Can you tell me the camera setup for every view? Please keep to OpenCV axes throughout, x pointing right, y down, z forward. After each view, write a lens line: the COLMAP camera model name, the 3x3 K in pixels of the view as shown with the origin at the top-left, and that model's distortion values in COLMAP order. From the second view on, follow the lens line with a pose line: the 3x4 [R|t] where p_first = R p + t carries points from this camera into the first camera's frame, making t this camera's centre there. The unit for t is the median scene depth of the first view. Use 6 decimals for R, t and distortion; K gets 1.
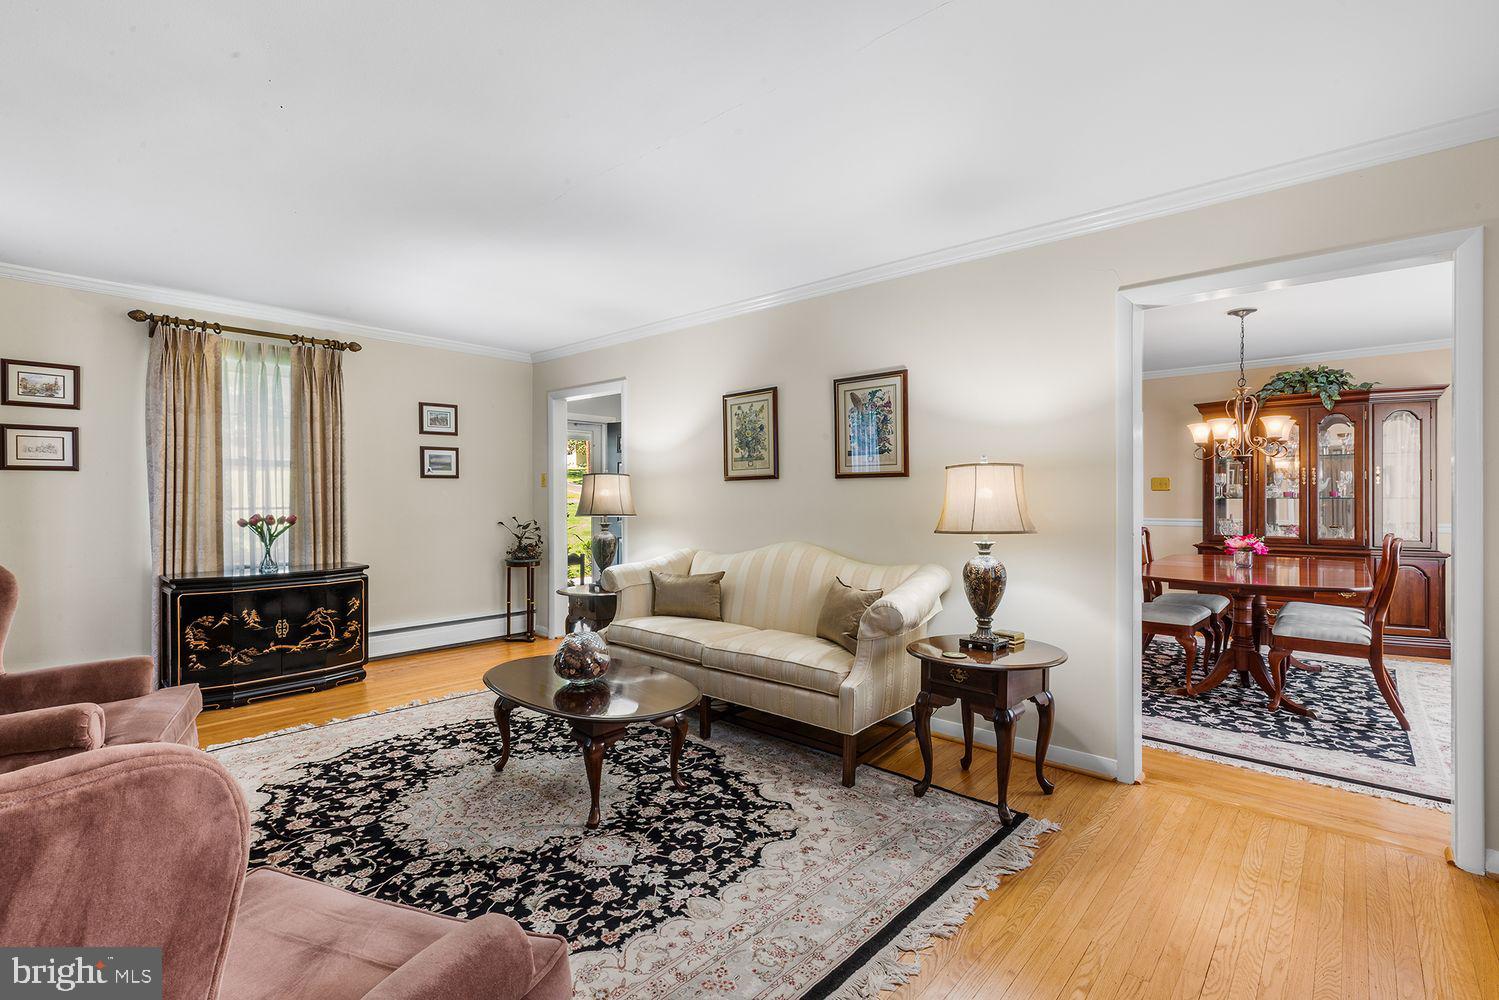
lens RADIAL K [[681.9, 0, 760.3], [0, 681.9, 499.8], [0, 0, 1]] dist [0.004913, -0.000946]
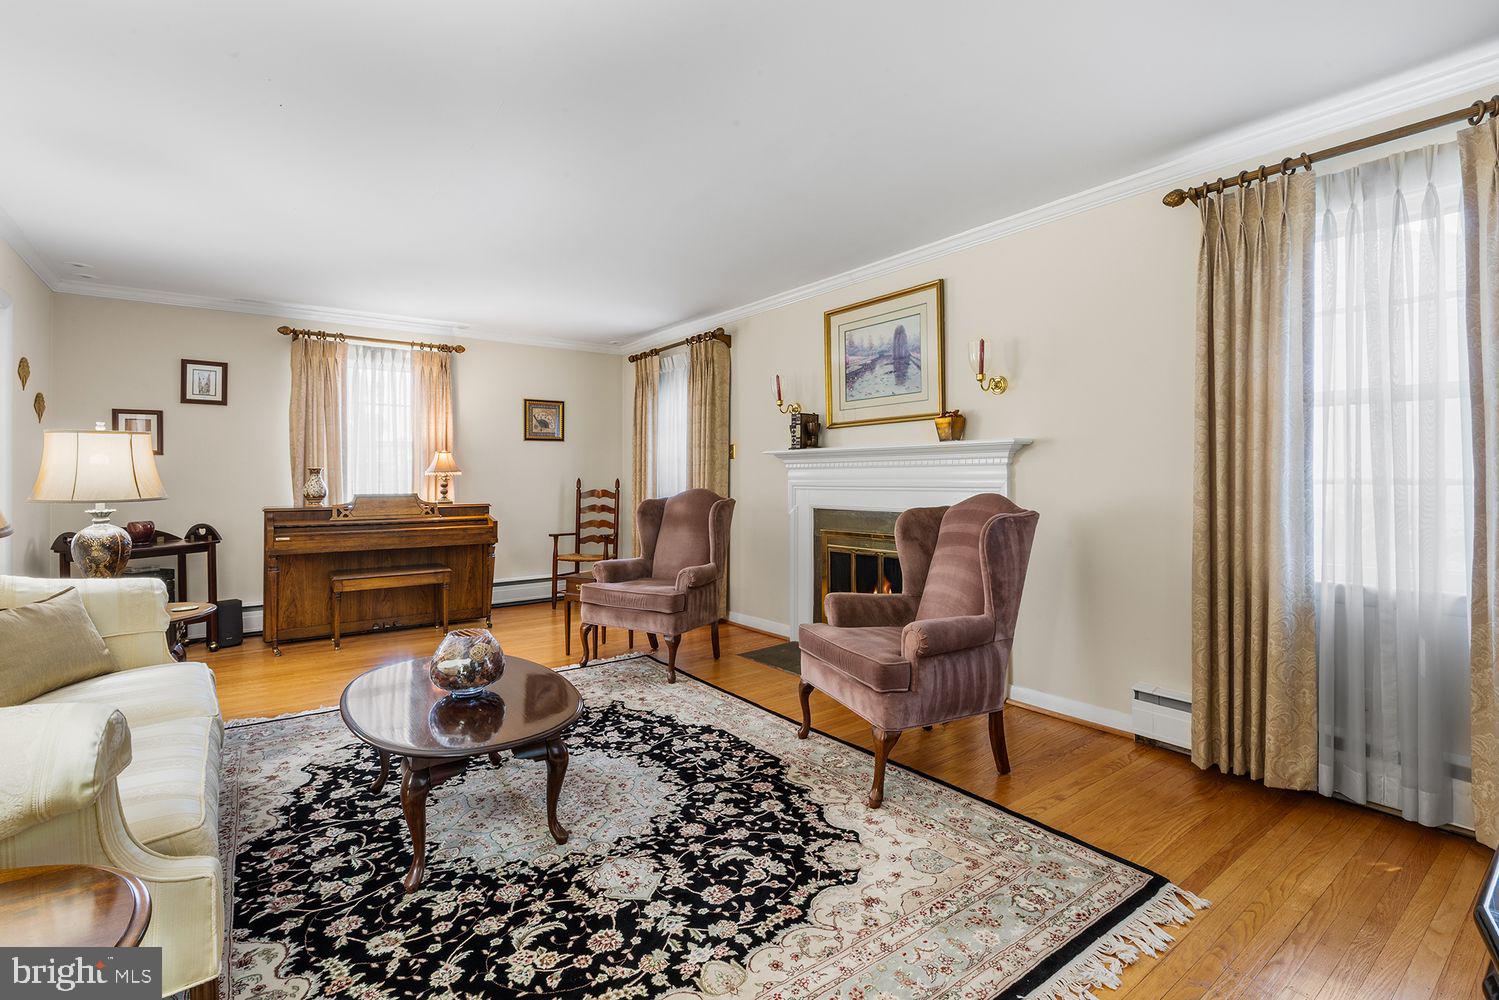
lens RADIAL K [[681.9, 0, 749.8], [0, 681.9, 458.4], [0, 0, 1]] dist [0.004913, -0.000946]
pose [[-0.979594, 0.008099, 0.200823, -0.663328], [0.003855, 0.999761, -0.021511, 0.012842], [-0.200950, -0.020298, -0.979391, 1.533843]]
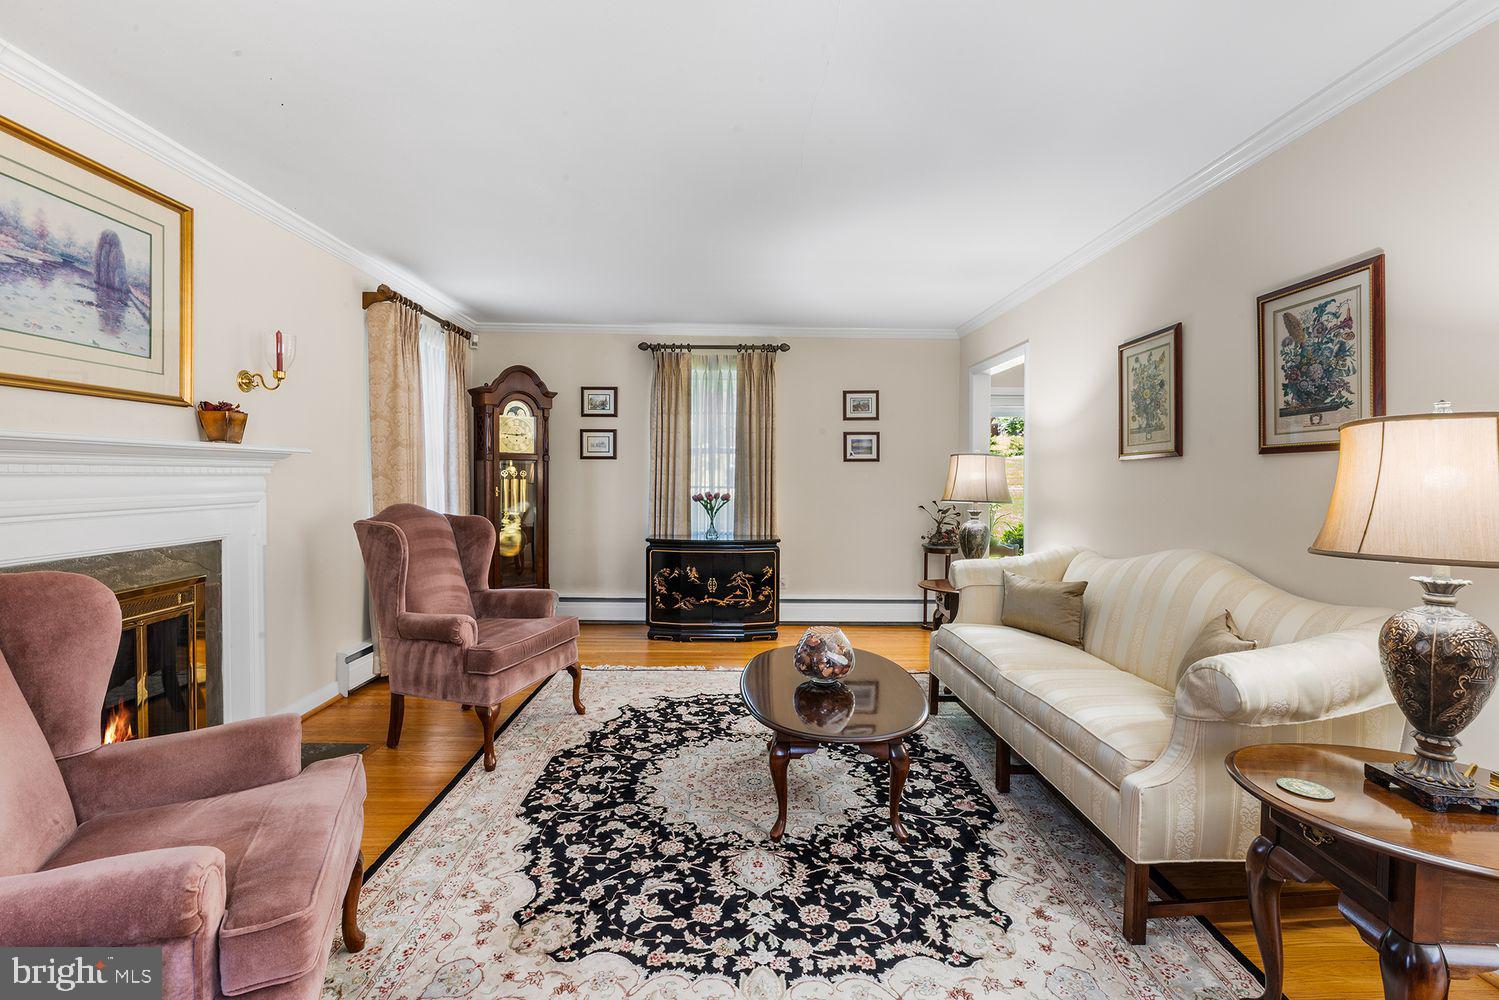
lens RADIAL K [[682.5, 0, 747.3], [0, 682.5, 485.2], [0, 0, 1]] dist [0.001795, -0.000526]
pose [[0.674117, 0.014130, -0.738489, 0.306289], [-0.013016, 0.999889, 0.007250, -0.001435], [0.738510, 0.004725, 0.674226, 0.270751]]
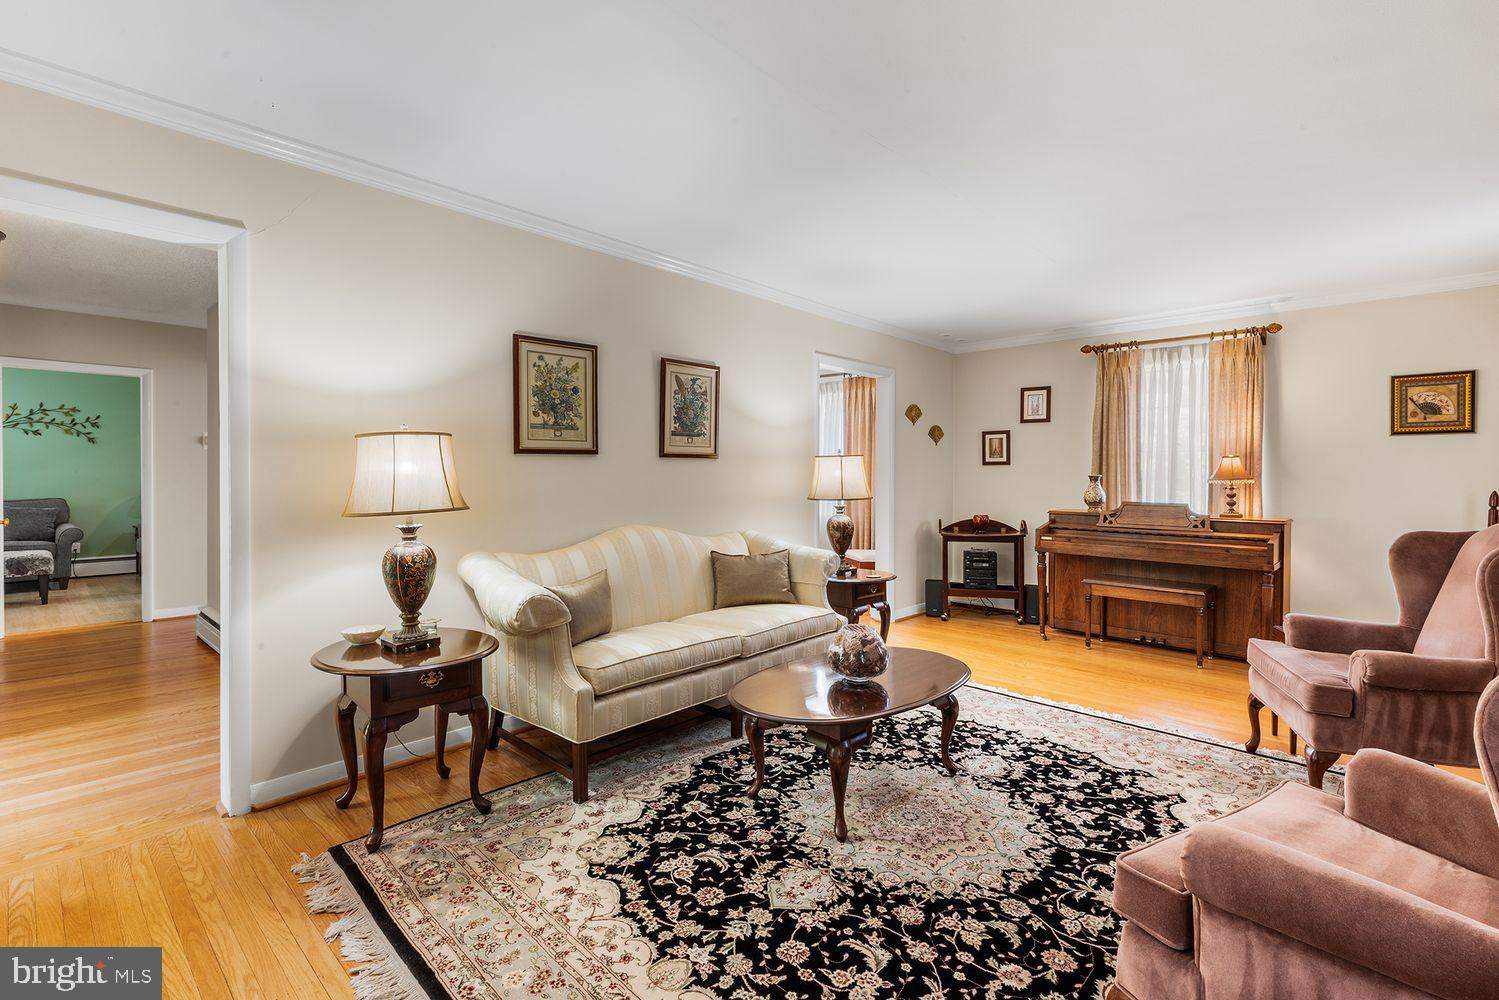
lens RADIAL K [[681.9, 0, 761.1], [0, 681.9, 480.0], [0, 0, 1]] dist [0.004913, -0.000946]
pose [[0.023472, -0.008888, 0.999685, -1.046449], [0.001932, 0.999959, 0.008845, -0.007528], [-0.999723, 0.001724, 0.023488, 0.987477]]
